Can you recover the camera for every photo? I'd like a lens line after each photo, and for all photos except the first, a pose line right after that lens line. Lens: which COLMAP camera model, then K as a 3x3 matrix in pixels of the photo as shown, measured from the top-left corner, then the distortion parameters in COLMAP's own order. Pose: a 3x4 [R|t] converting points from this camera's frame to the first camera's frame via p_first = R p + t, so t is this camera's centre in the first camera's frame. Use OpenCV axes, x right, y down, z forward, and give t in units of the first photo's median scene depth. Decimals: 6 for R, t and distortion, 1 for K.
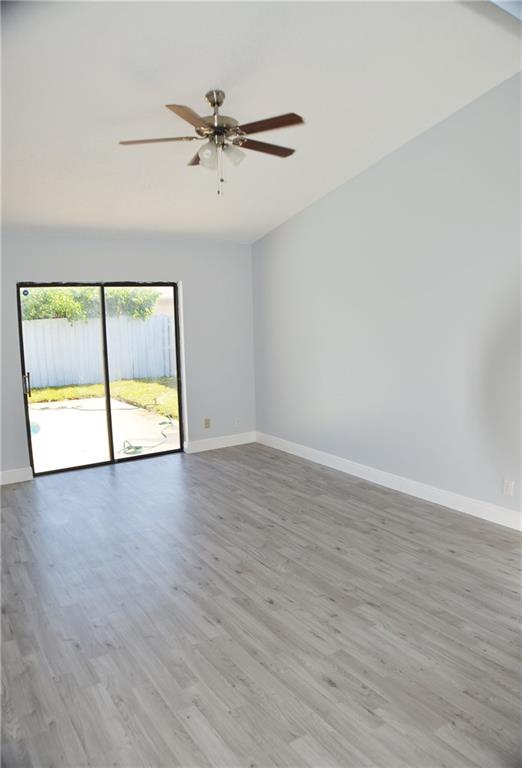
lens RADIAL K [[538.4, 0, 261.0], [0, 538.4, 384.0], [0, 0, 1]] dist [-0.147789, -0.000207]
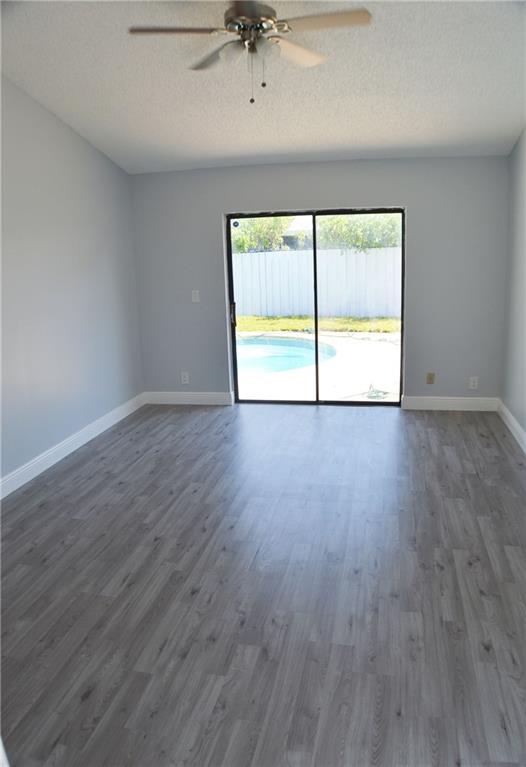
lens RADIAL K [[547.4, 0, 263.0], [0, 547.4, 383.5], [0, 0, 1]] dist [-0.143222, 0.003799]
pose [[0.701956, 0.167472, -0.692250, 0.366658], [-0.076454, 0.984063, 0.160543, -0.041568], [0.708105, -0.059769, 0.703573, 0.269593]]
